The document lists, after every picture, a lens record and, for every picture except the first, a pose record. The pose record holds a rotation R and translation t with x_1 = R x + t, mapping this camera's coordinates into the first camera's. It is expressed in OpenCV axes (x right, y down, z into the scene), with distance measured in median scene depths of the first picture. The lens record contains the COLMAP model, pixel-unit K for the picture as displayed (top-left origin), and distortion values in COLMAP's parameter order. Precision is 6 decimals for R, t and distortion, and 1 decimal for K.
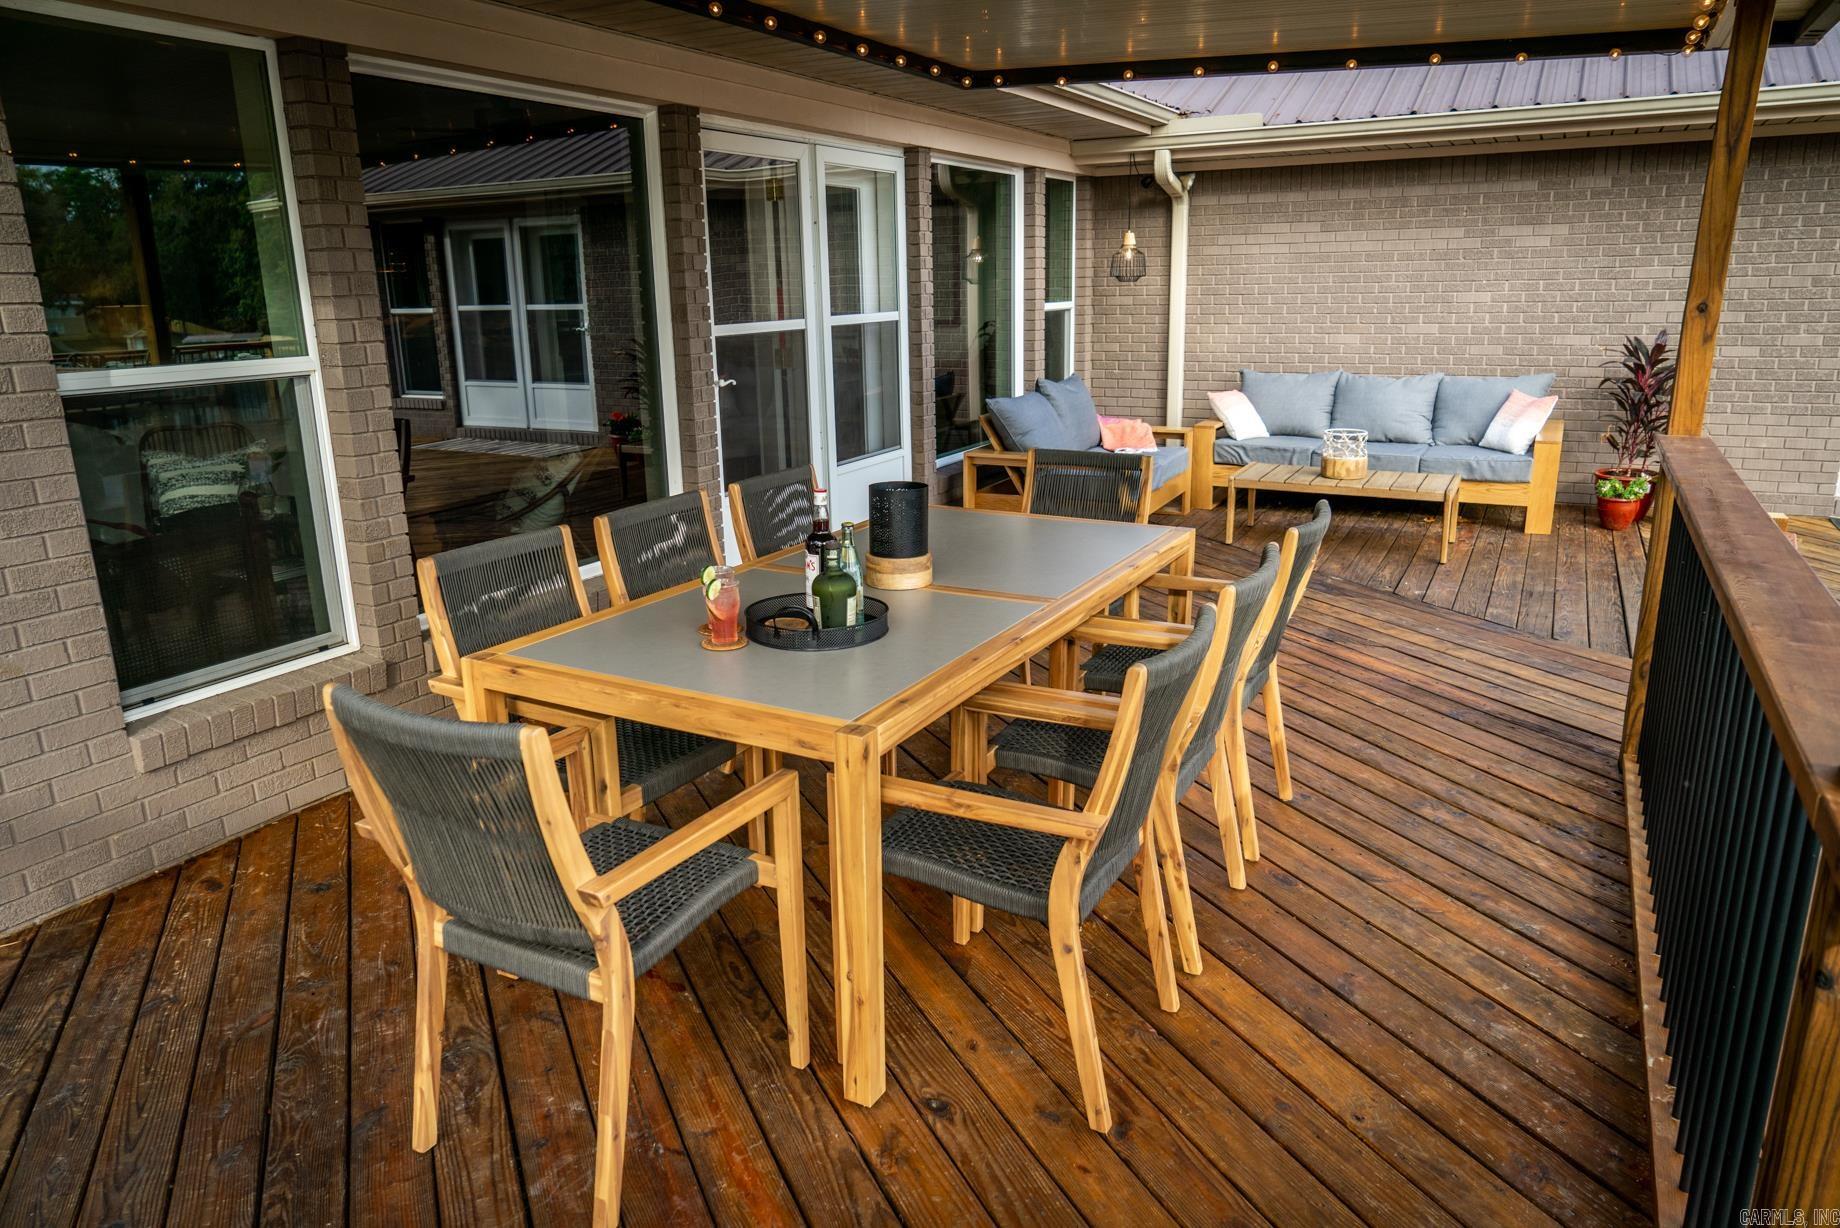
lens RADIAL K [[1200.2, 0, 920.0], [0, 1200.2, 614.0], [0, 0, 1]] dist [-0.001223, 0.001047]
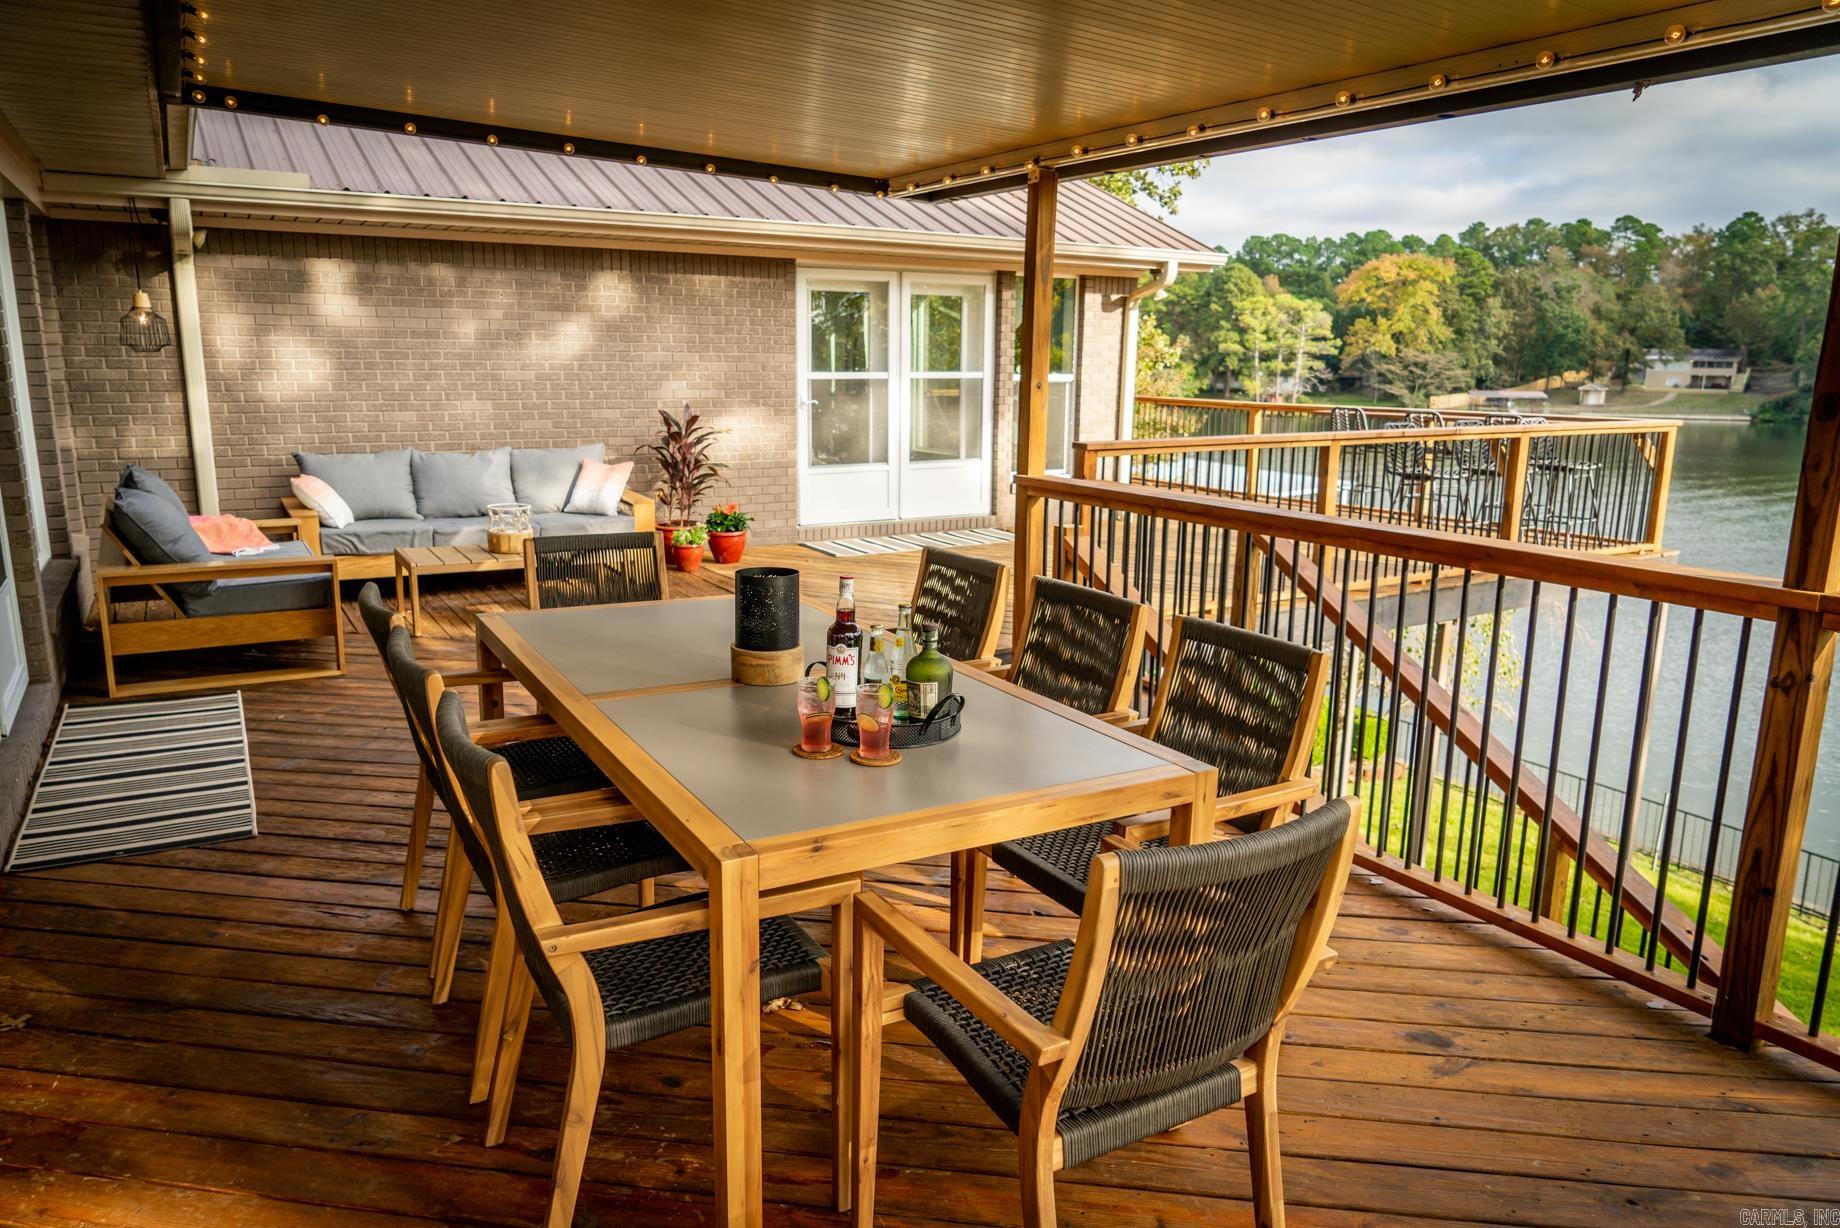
lens RADIAL K [[1229.3, 0, 920.0], [0, 1229.3, 614.0], [0, 0, 1]] dist [-0.004430, 0.002451]
pose [[0.534242, -0.148933, 0.832109, -0.288751], [0.203915, 0.977994, 0.044124, -0.034066], [-0.820368, 0.146107, 0.552855, 0.142482]]
